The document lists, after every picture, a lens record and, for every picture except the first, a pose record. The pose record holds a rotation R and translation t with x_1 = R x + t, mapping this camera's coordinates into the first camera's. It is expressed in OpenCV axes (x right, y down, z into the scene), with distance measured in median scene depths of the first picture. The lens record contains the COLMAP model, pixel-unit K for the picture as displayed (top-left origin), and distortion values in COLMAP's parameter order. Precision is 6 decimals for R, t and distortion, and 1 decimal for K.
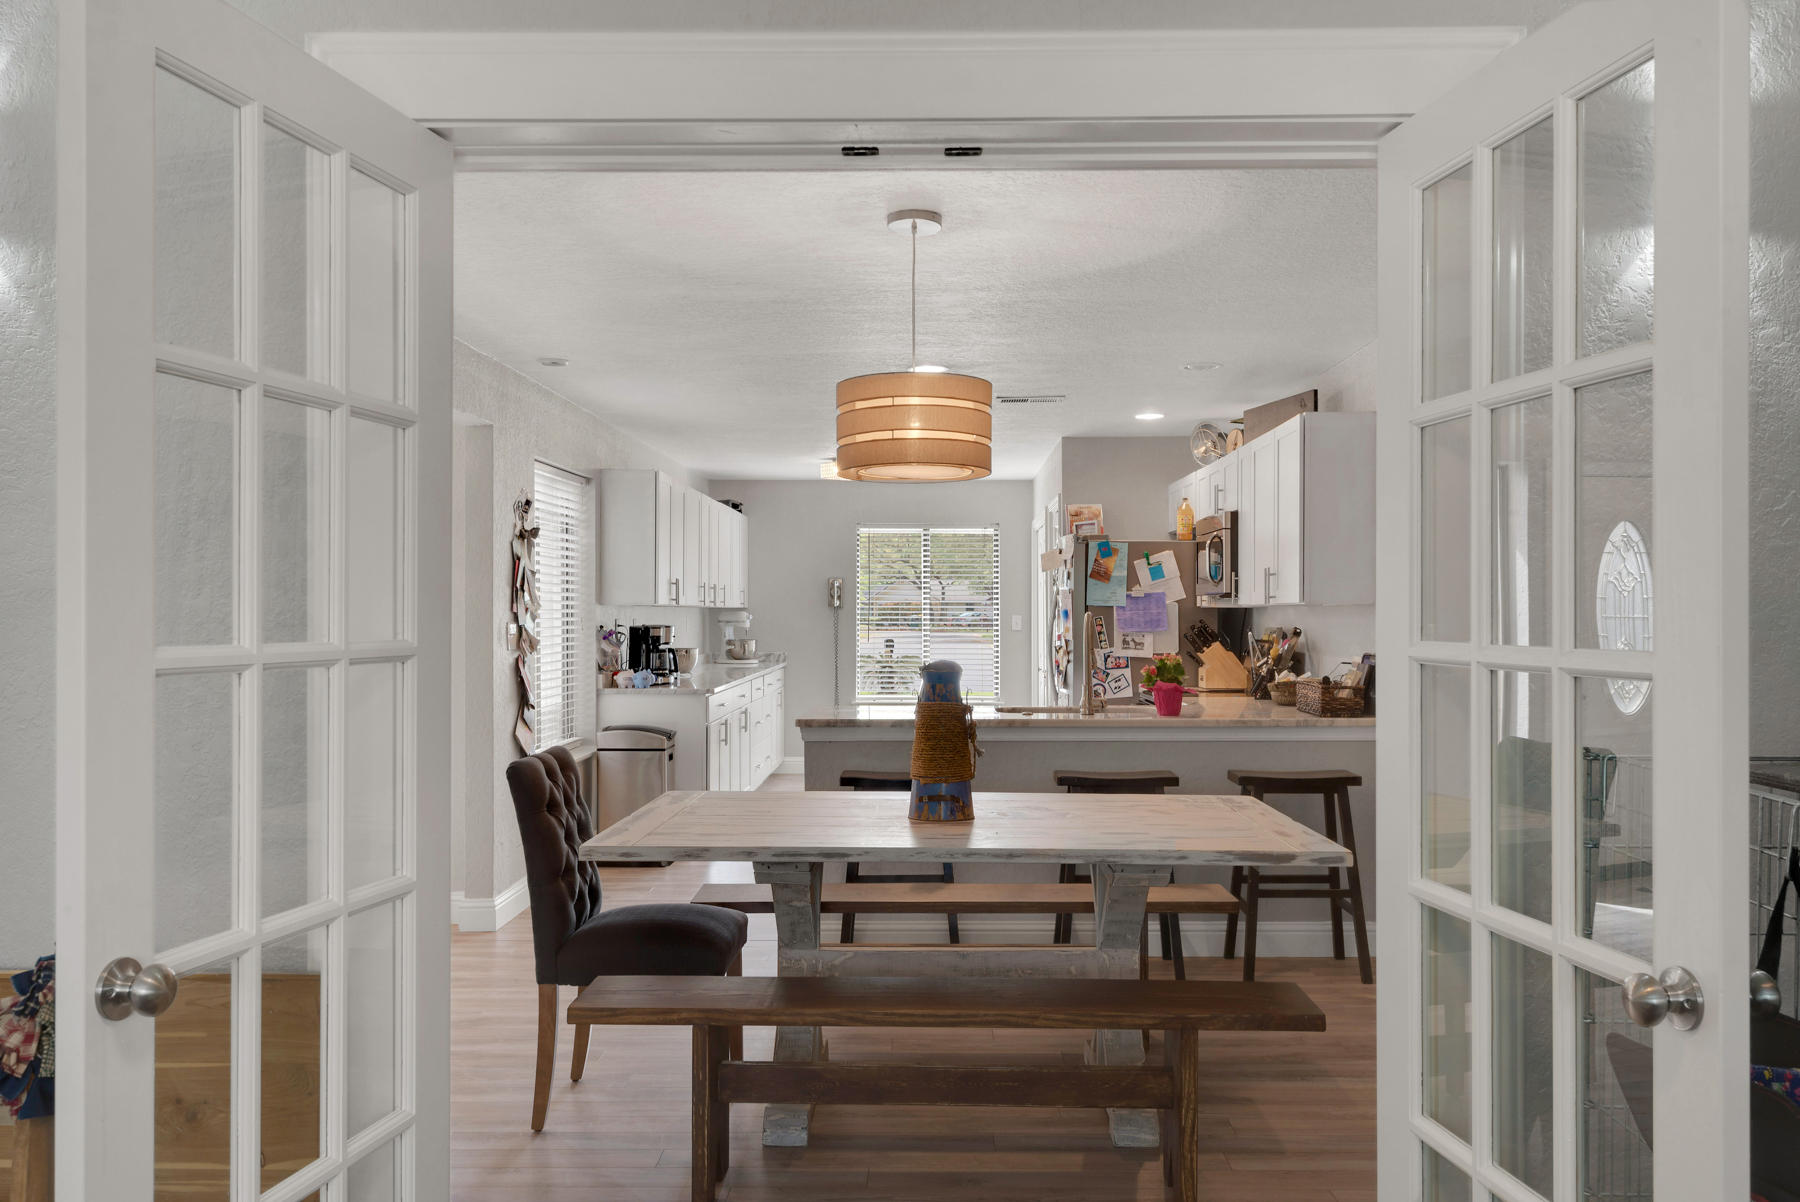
lens RADIAL K [[1471.1, 0, 891.3], [0, 1471.1, 610.9], [0, 0, 1]] dist [0.003782, 0.000454]
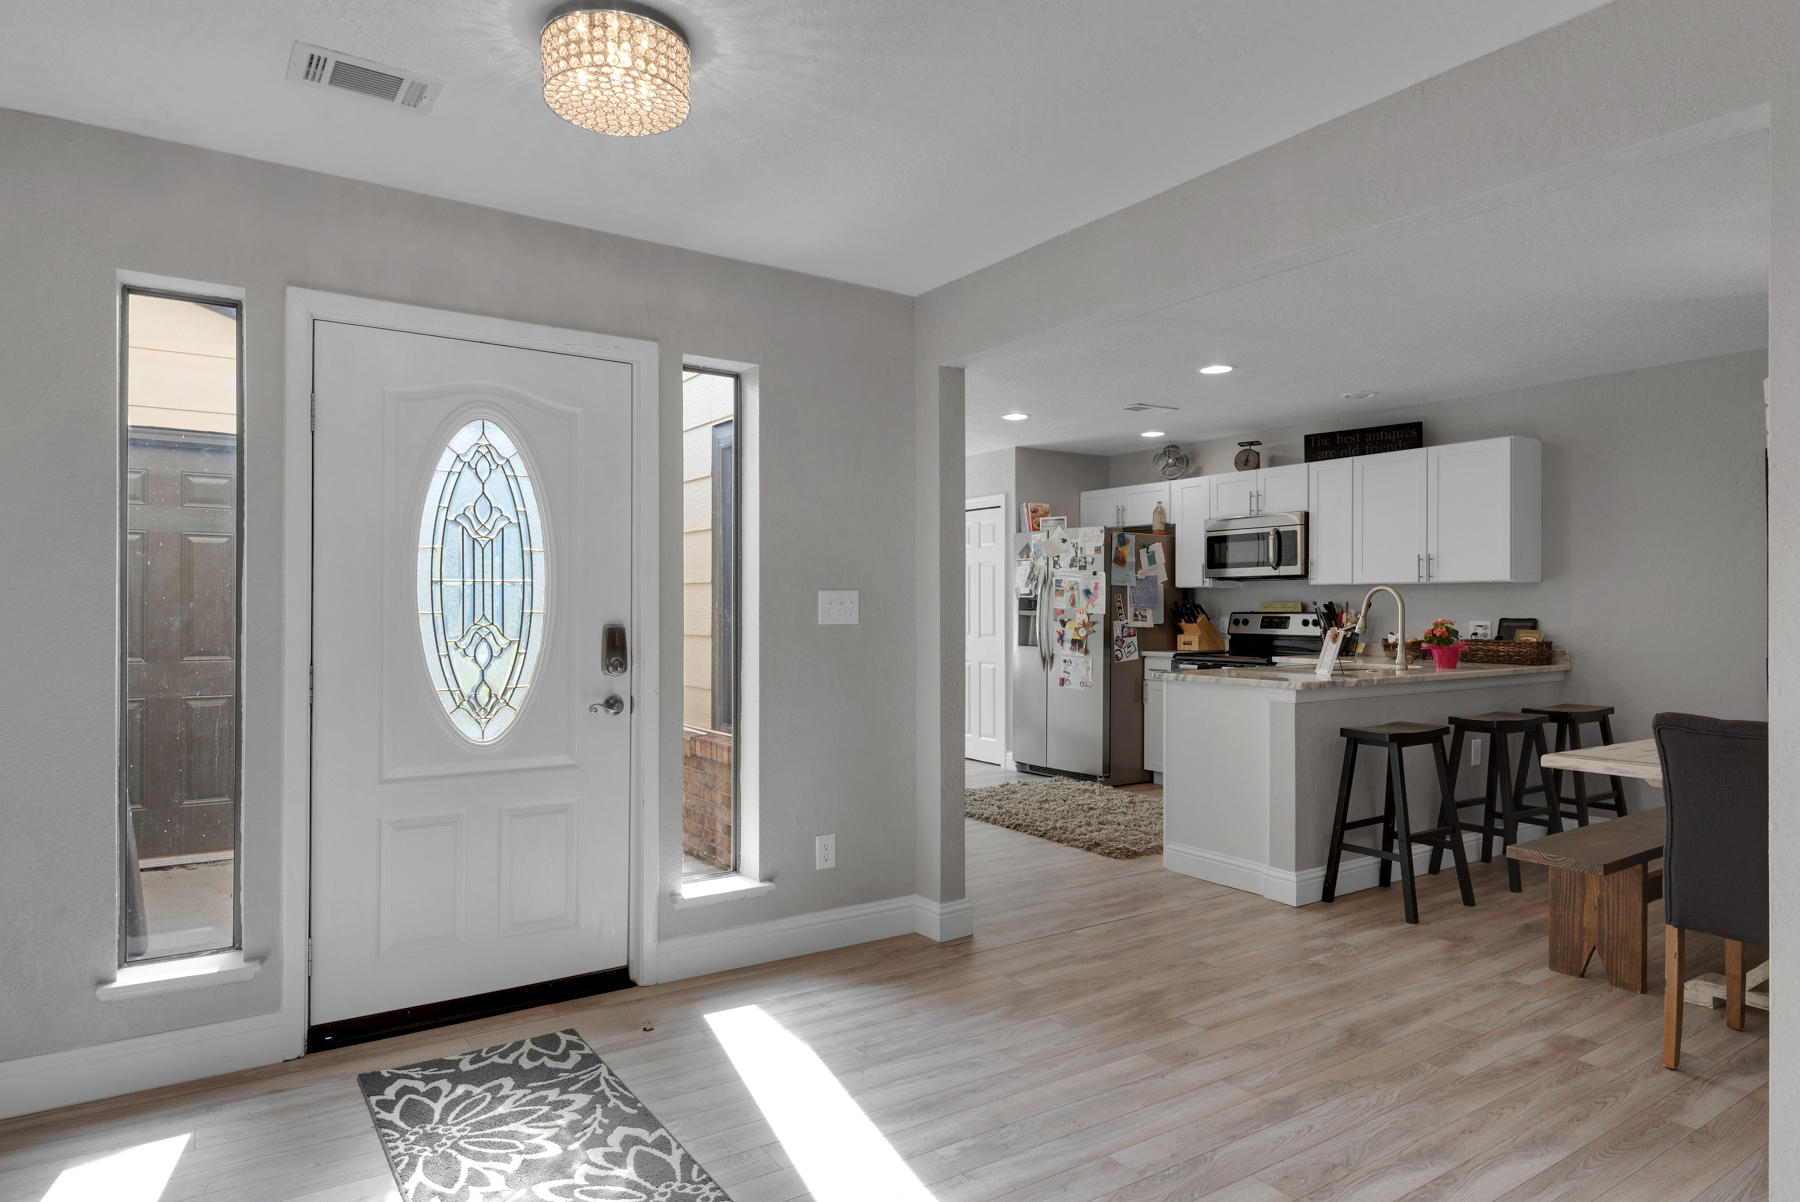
lens RADIAL K [[1076.8, 0, 883.6], [0, 1076.8, 607.0], [0, 0, 1]] dist [0.009172, -0.003604]
pose [[0.811966, 0.001704, 0.583702, -0.540611], [-0.002039, 0.999998, -0.000084, 0.014836], [-0.583701, -0.001122, 0.811968, 0.387538]]
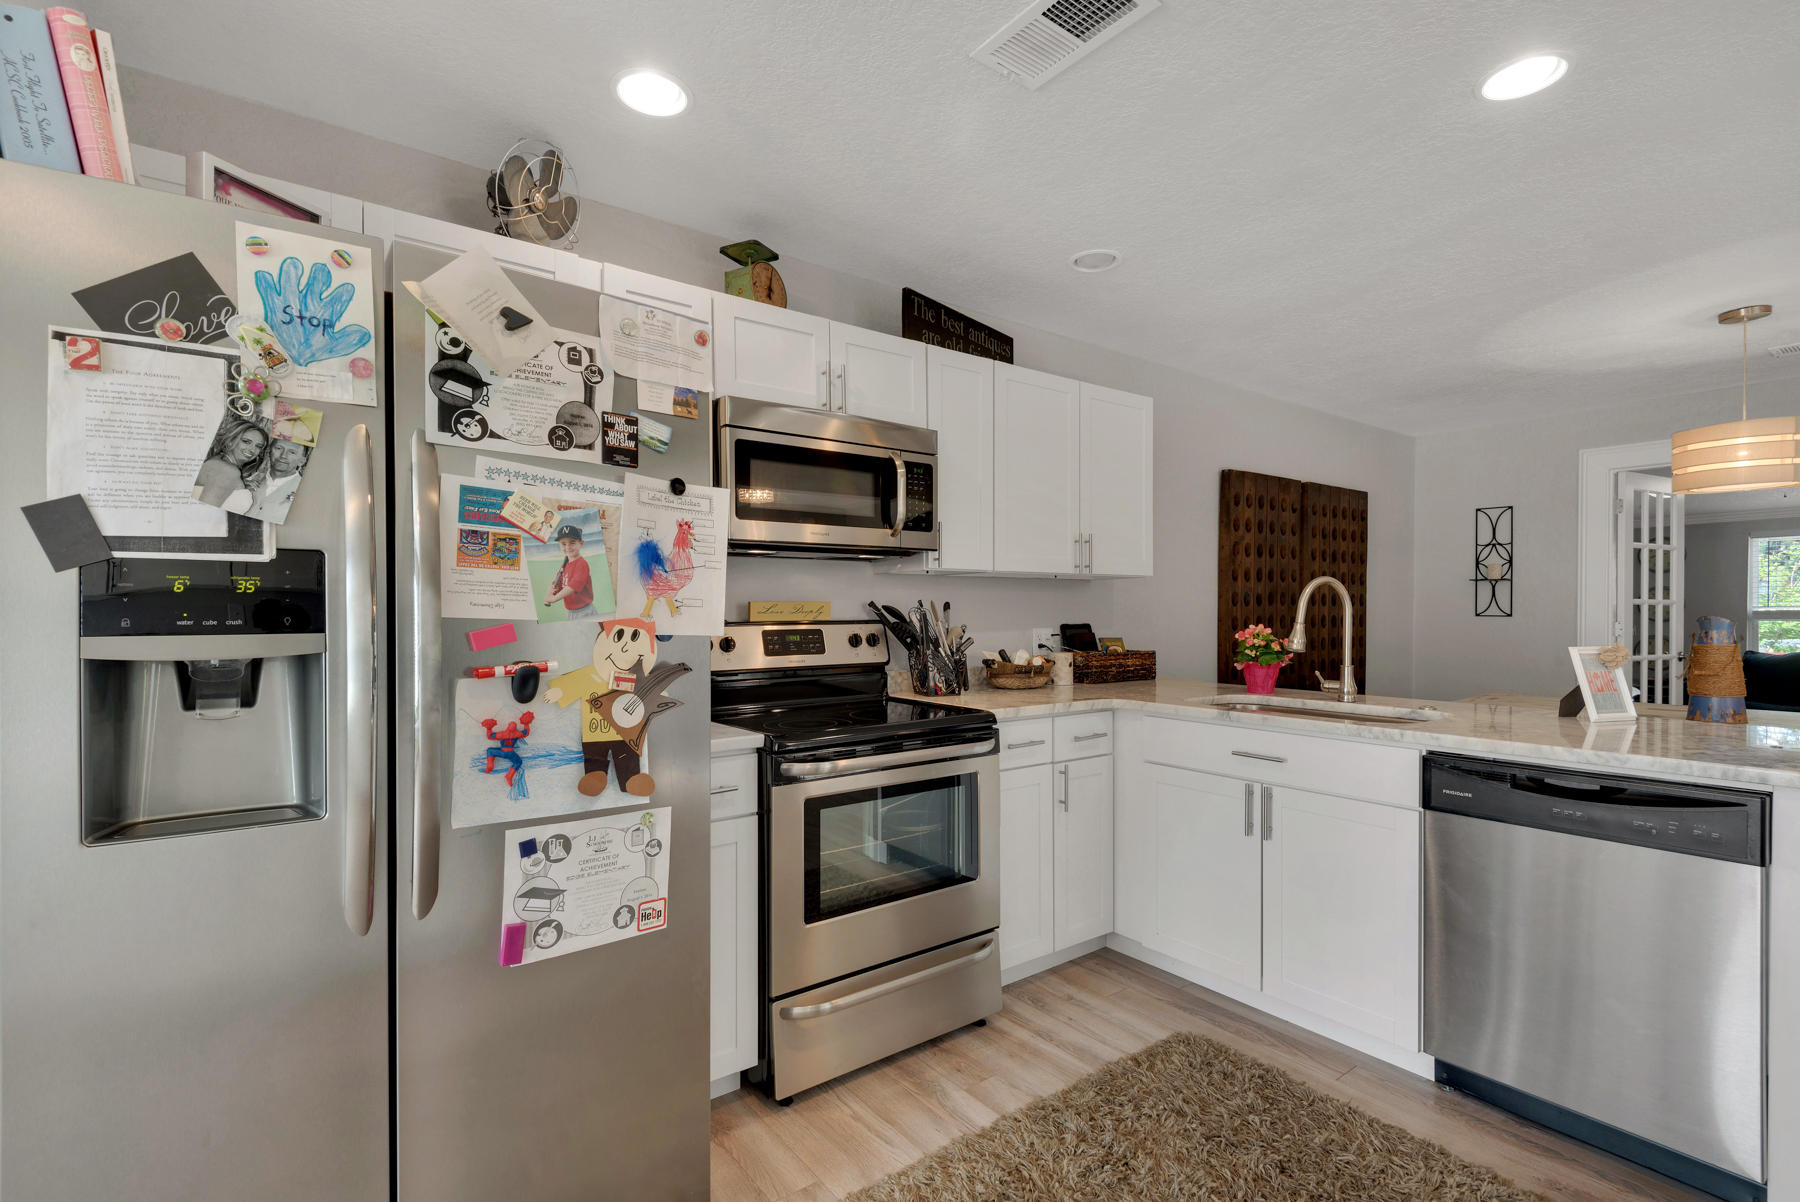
lens RADIAL K [[818.5, 0, 907.2], [0, 818.5, 610.1], [0, 0, 1]] dist [0.026509, -0.015792]
pose [[-0.624694, -0.000608, 0.780869, -0.053351], [-0.001321, 0.999999, -0.000278, 0.013950], [-0.780869, -0.001205, -0.624694, 1.083943]]
